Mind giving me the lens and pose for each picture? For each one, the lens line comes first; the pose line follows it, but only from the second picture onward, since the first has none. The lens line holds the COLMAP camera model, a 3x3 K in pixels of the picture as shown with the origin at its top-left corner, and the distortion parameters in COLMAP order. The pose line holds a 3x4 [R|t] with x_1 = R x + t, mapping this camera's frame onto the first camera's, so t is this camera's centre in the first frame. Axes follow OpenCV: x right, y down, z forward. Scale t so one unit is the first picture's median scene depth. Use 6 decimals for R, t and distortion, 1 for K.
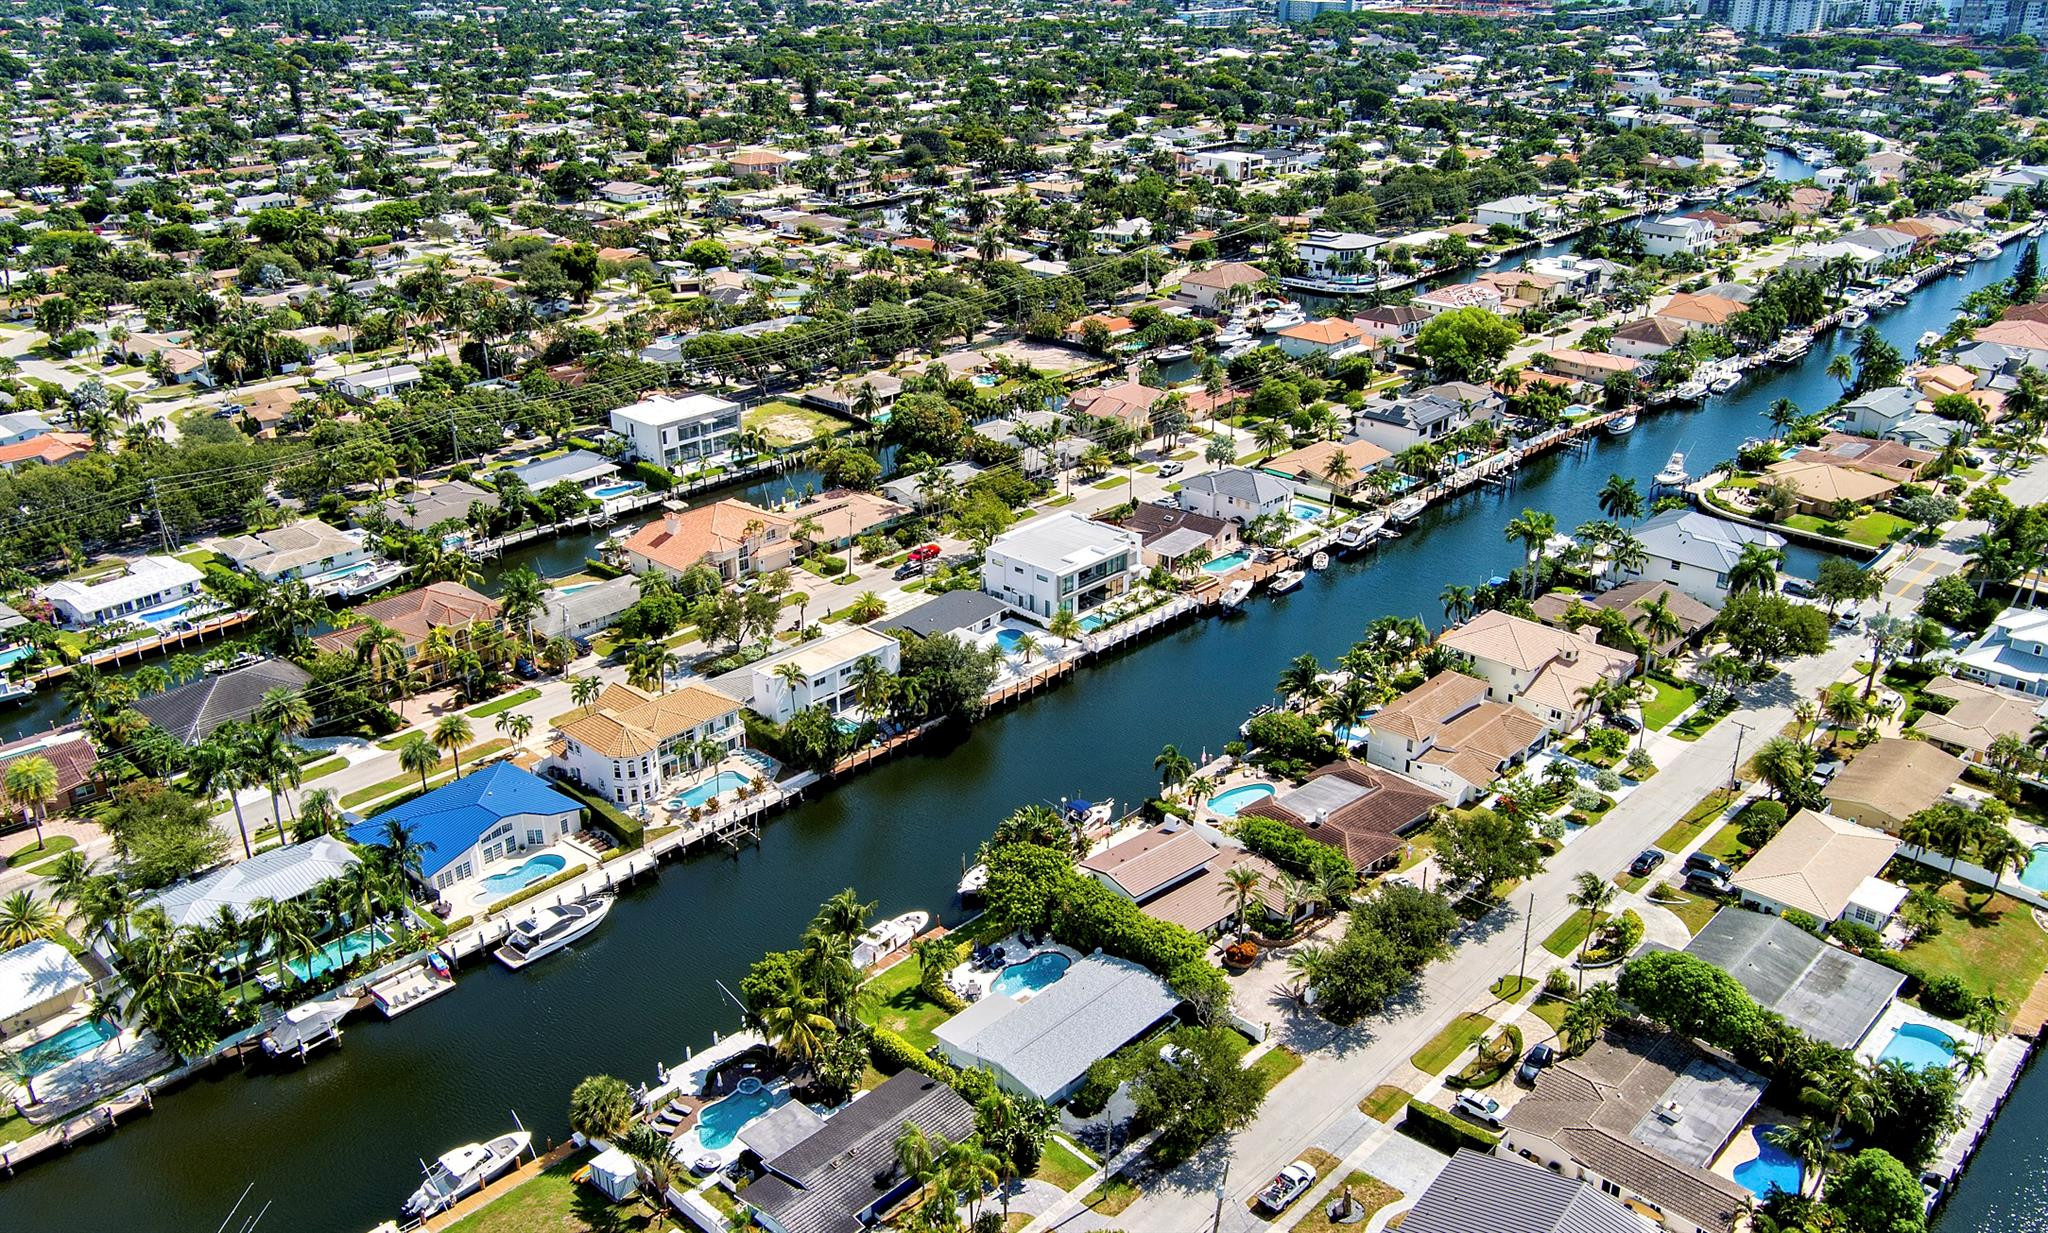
lens RADIAL K [[1617.7, 0, 1024.0], [0, 1617.7, 616.5], [0, 0, 1]] dist [0.001774, -0.002131]
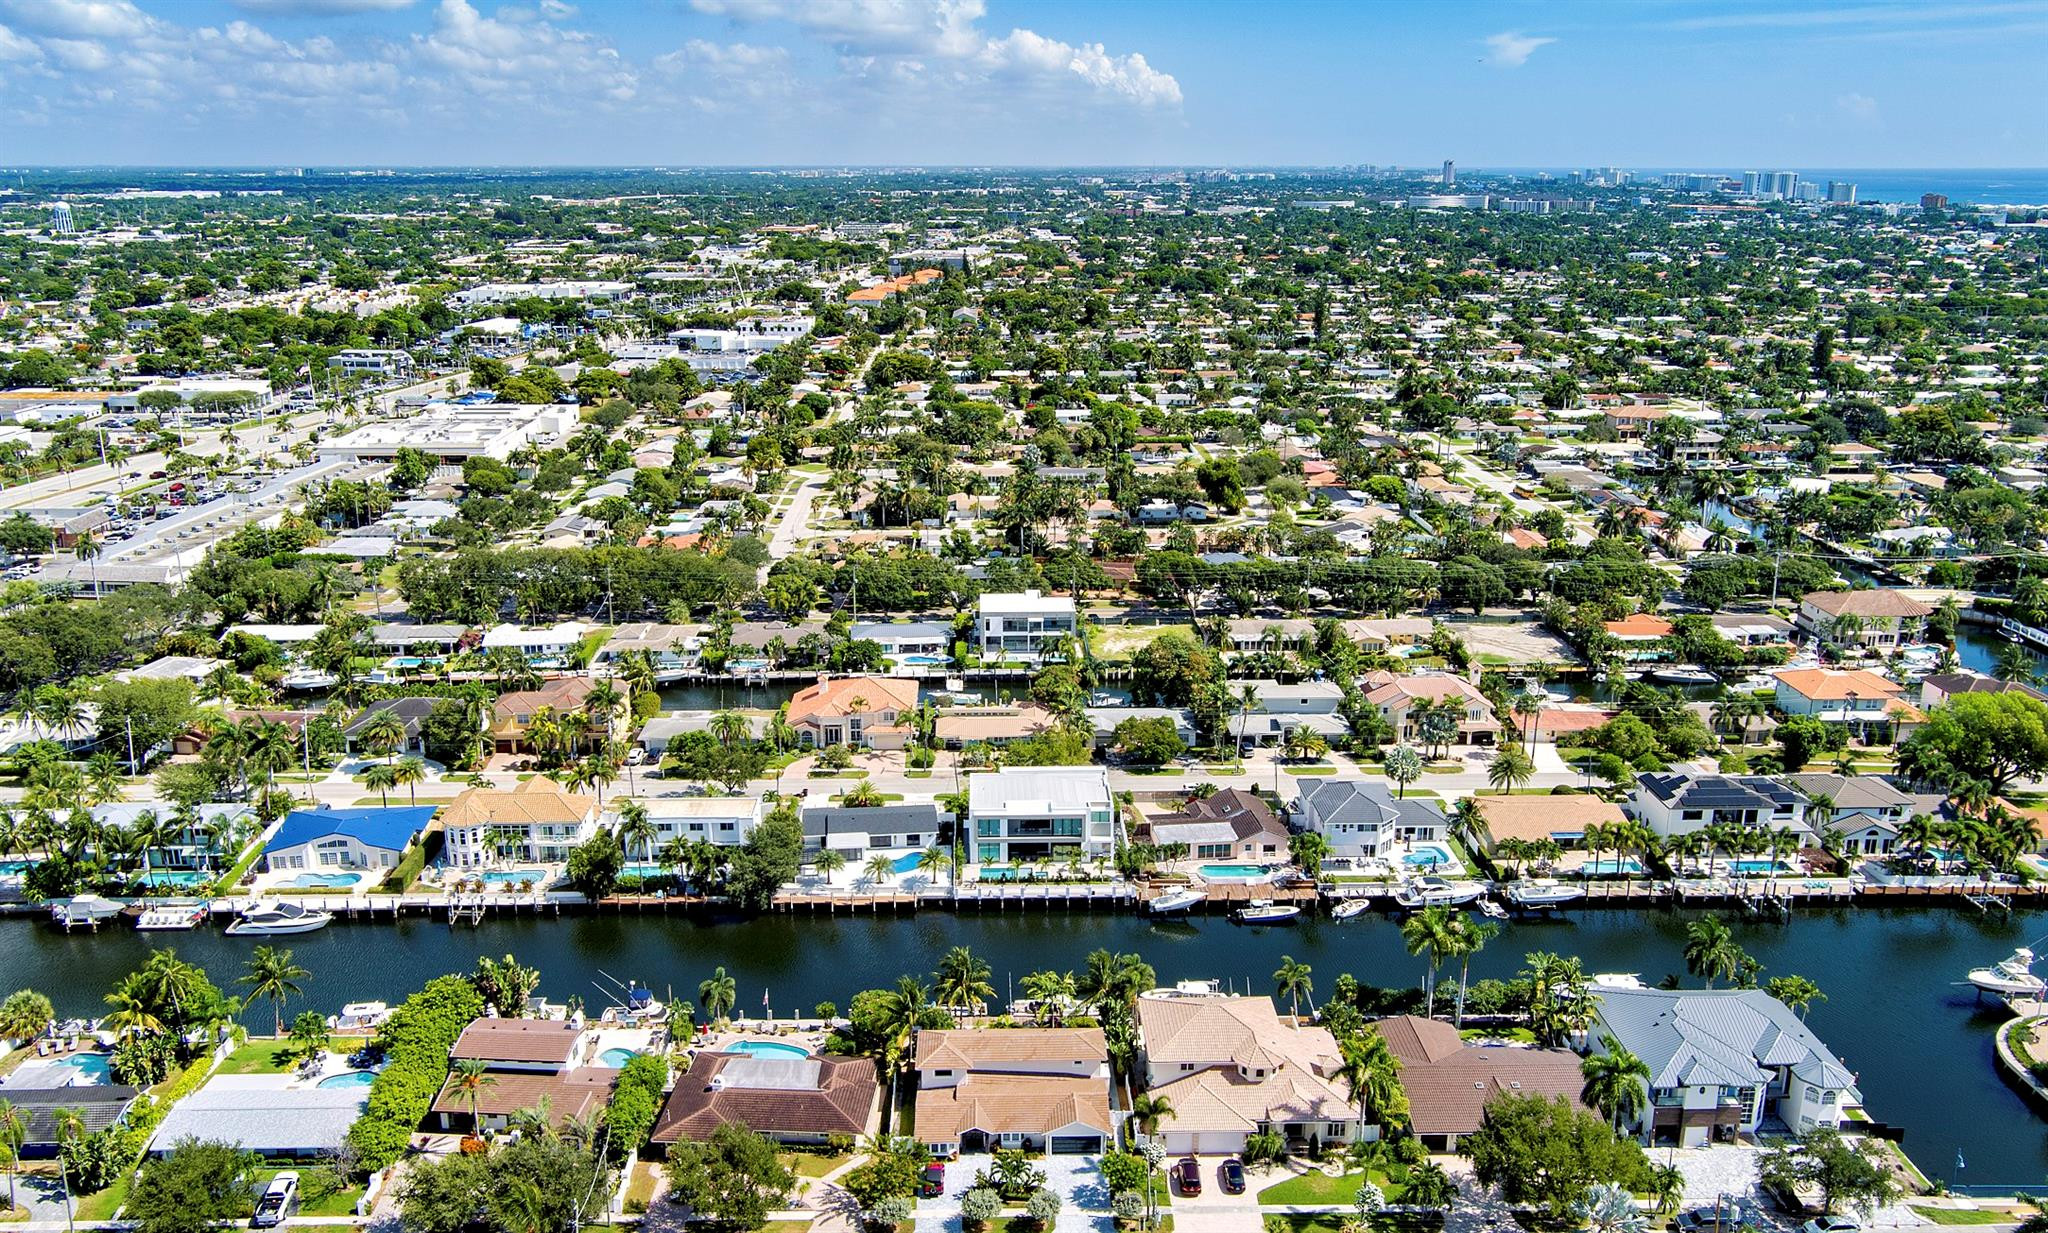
lens RADIAL K [[1617.7, 0, 1024.0], [0, 1617.7, 616.5], [0, 0, 1]] dist [0.001774, -0.002131]
pose [[0.707948, 0.193802, -0.679155, 0.565593], [-0.284035, 0.958549, -0.022548, -0.105034], [0.646633, 0.208867, 0.733649, 0.232931]]
